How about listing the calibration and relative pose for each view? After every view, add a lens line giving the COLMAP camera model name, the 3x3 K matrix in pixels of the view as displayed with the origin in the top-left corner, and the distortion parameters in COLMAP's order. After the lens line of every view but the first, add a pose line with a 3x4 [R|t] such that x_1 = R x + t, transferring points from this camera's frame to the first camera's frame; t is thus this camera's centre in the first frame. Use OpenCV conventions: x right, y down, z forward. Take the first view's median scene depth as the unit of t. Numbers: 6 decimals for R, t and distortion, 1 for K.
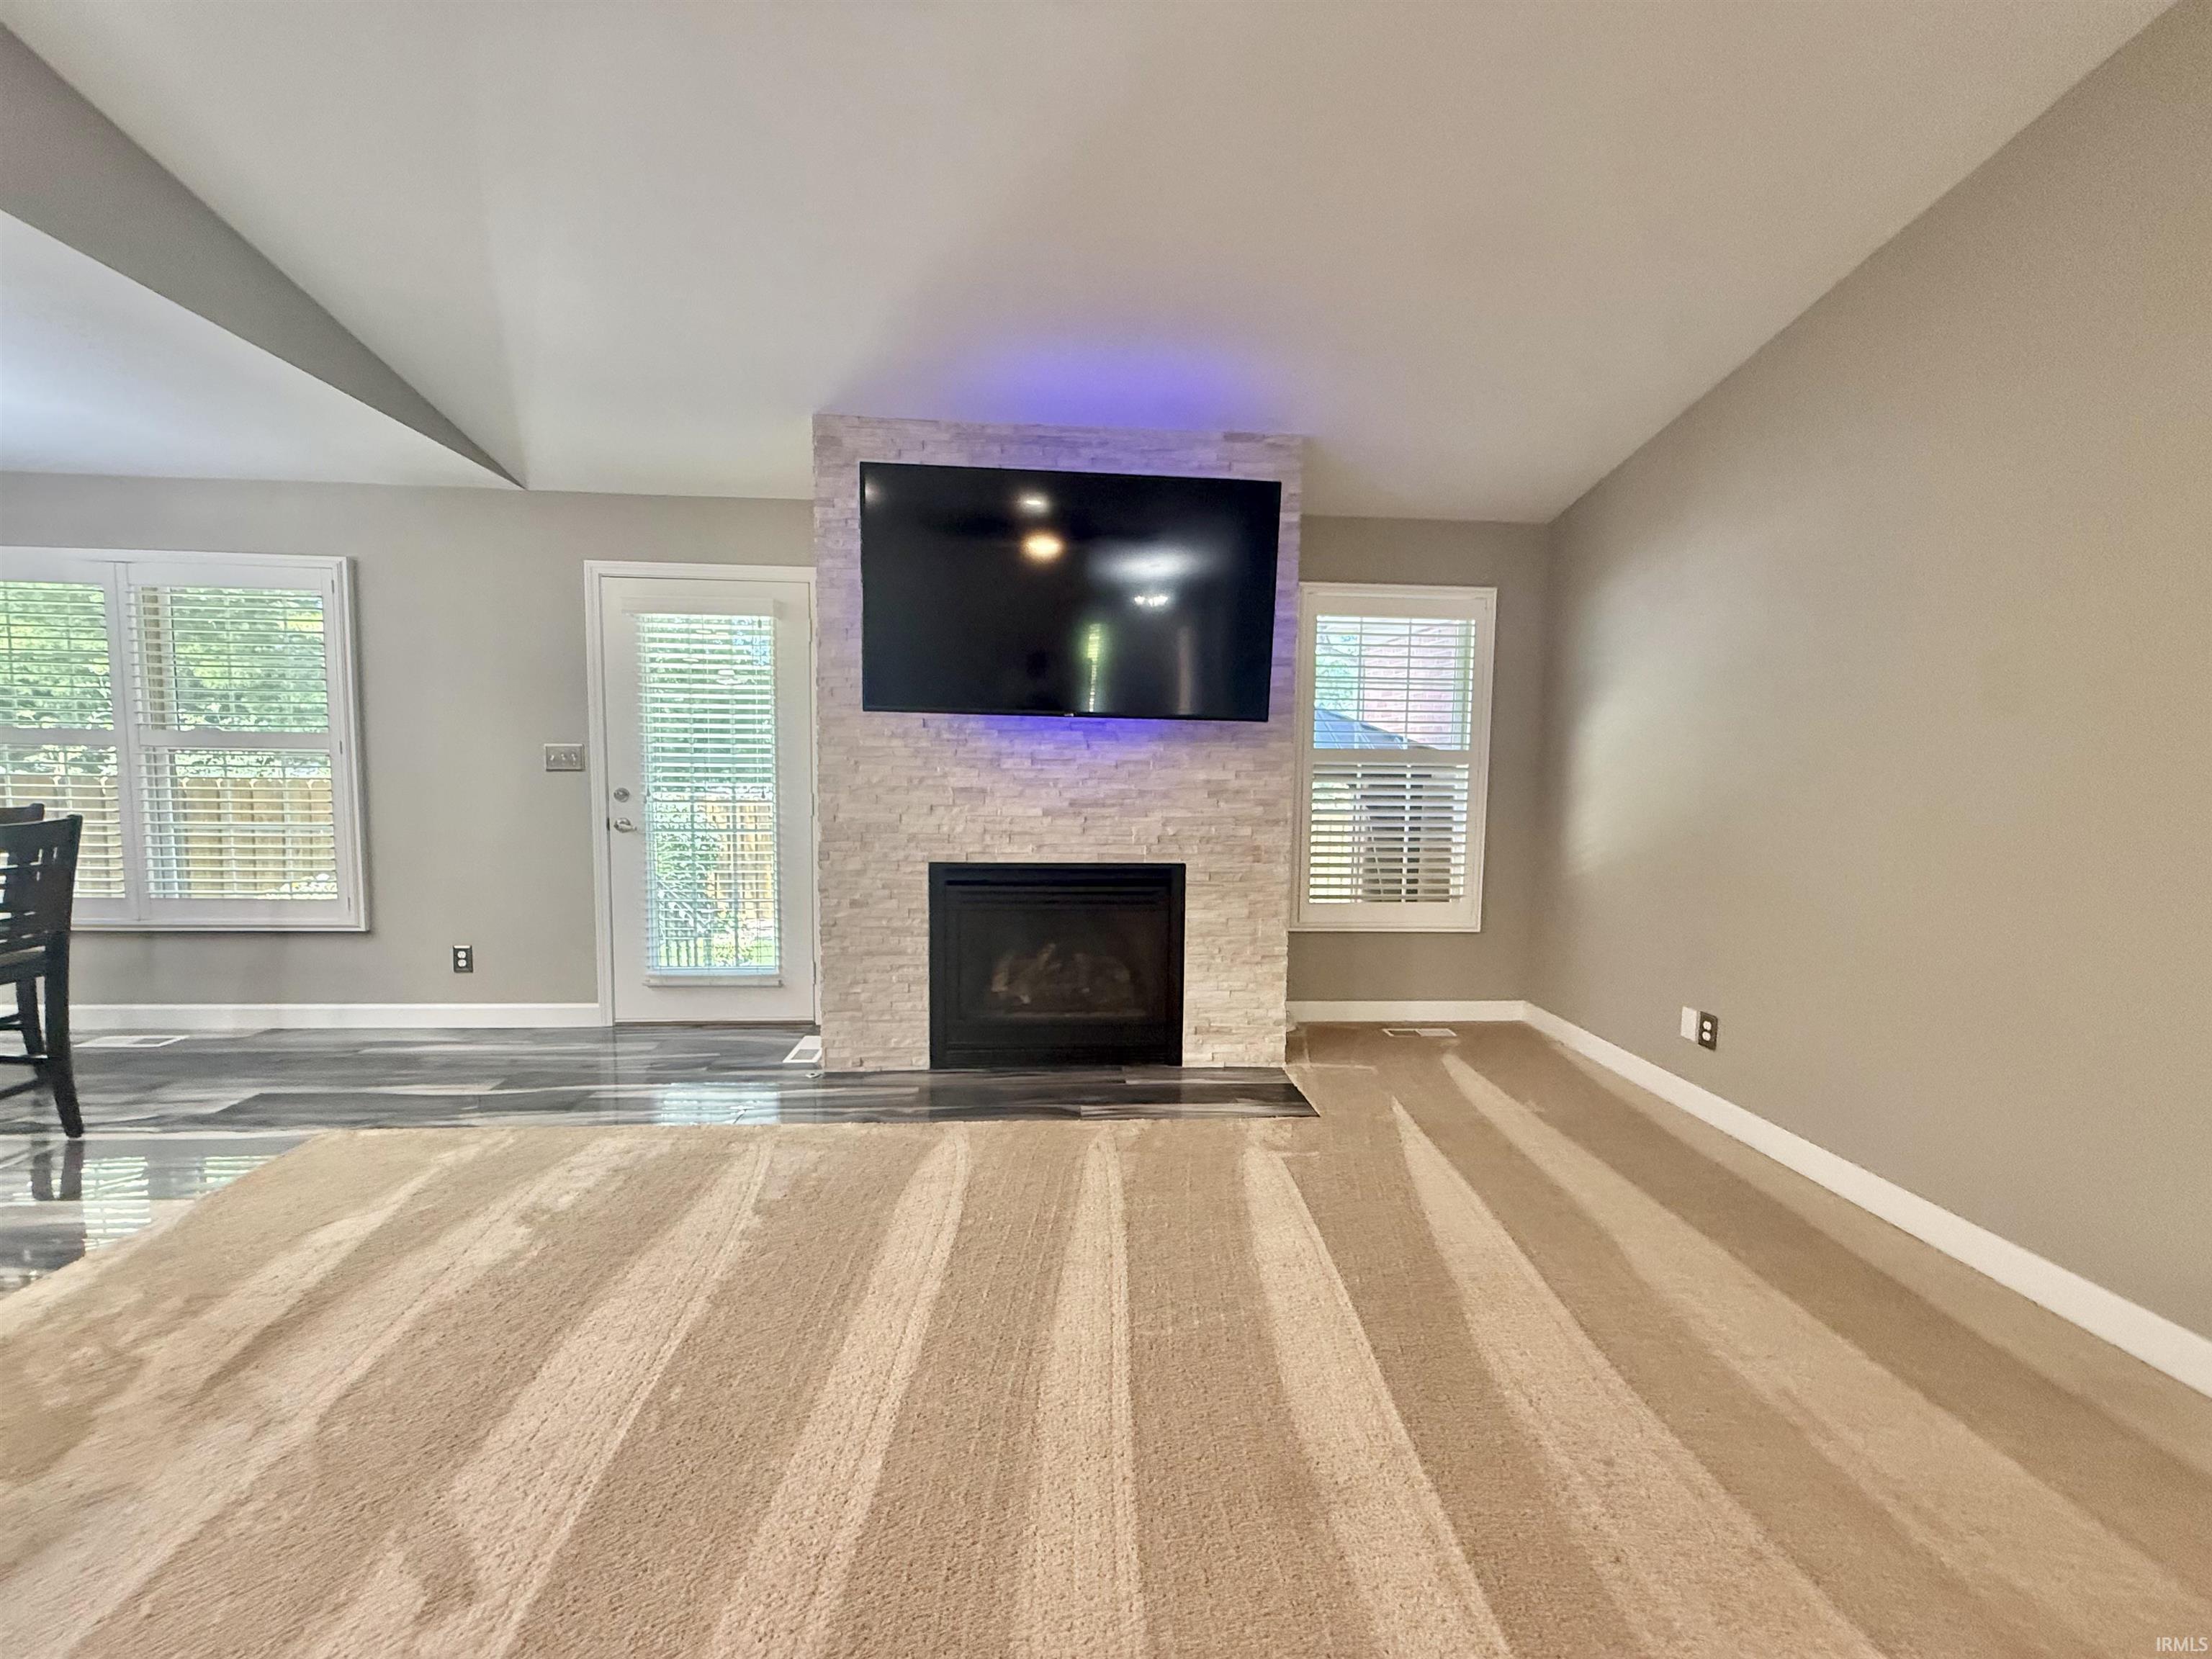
lens RADIAL K [[880.4, 0, 1091.9], [0, 880.4, 836.3], [0, 0, 1]] dist [0.000249, -0.000130]
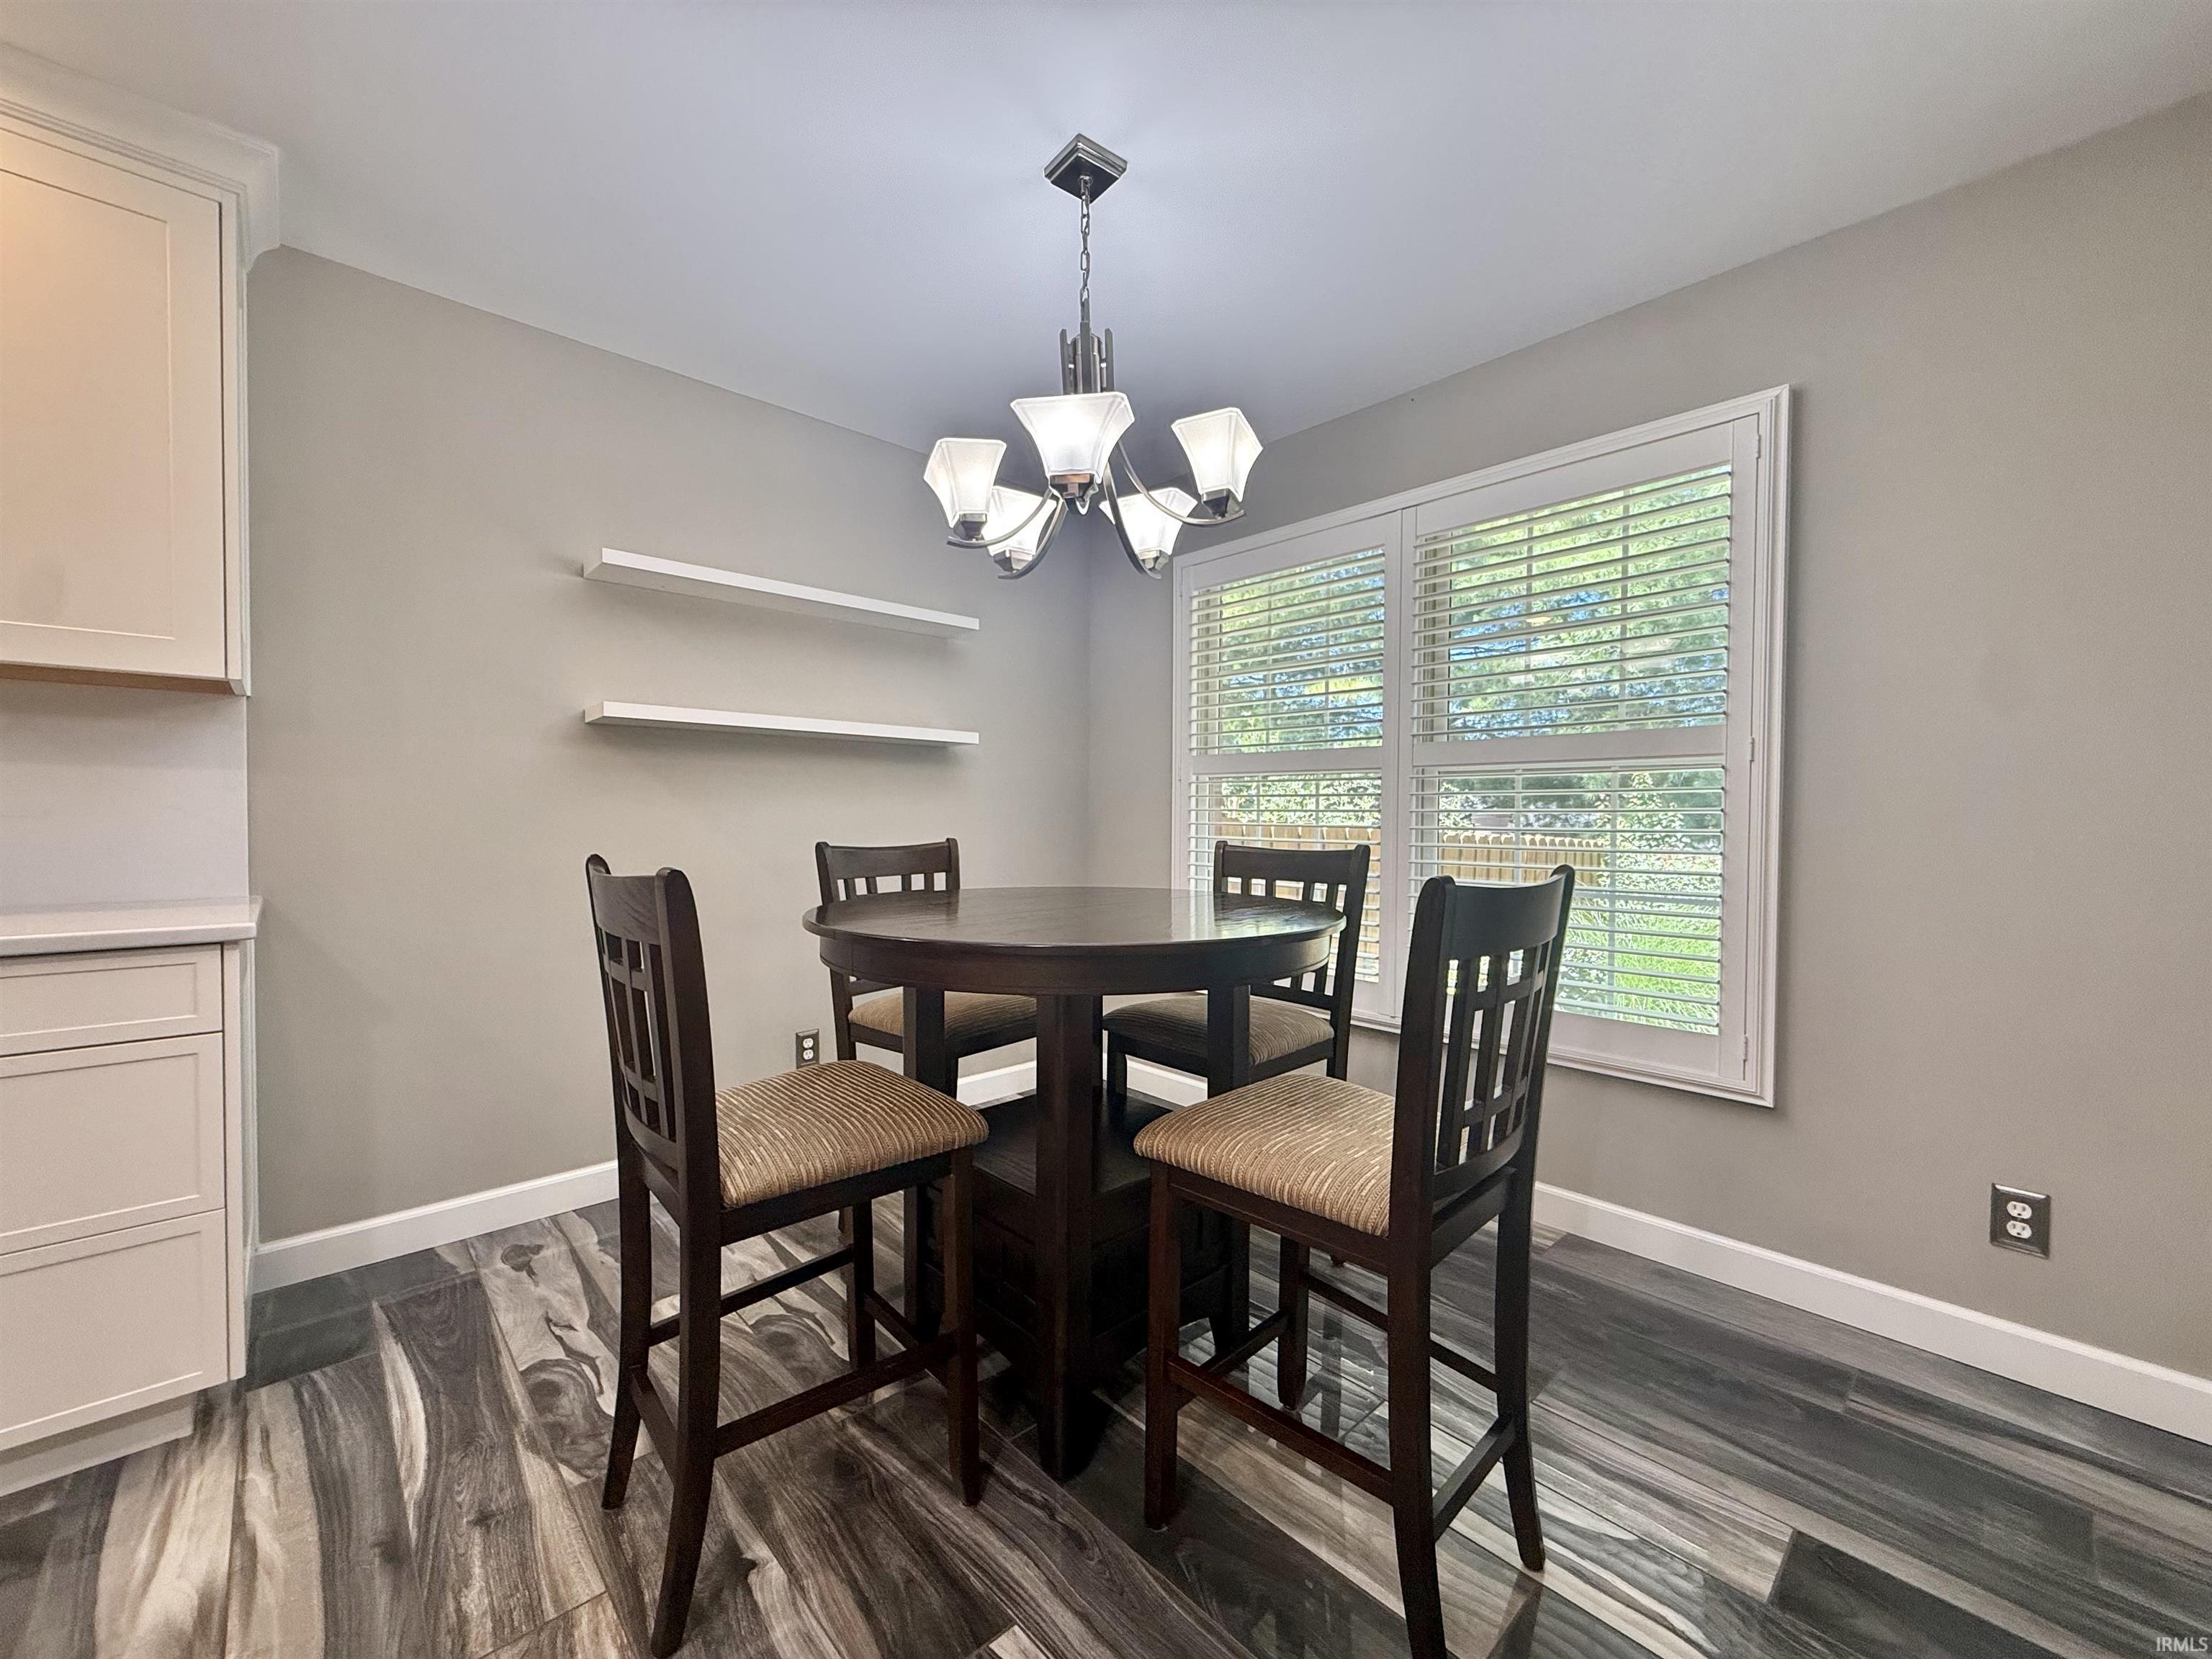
lens RADIAL K [[880.4, 0, 1099.7], [0, 880.4, 832.3], [0, 0, 1]] dist [0.000249, -0.000130]
pose [[0.631079, 0.003239, -0.775712, -0.754317], [-0.062195, 0.996983, -0.046436, -0.004087], [0.773221, 0.077550, 0.629377, 0.406537]]
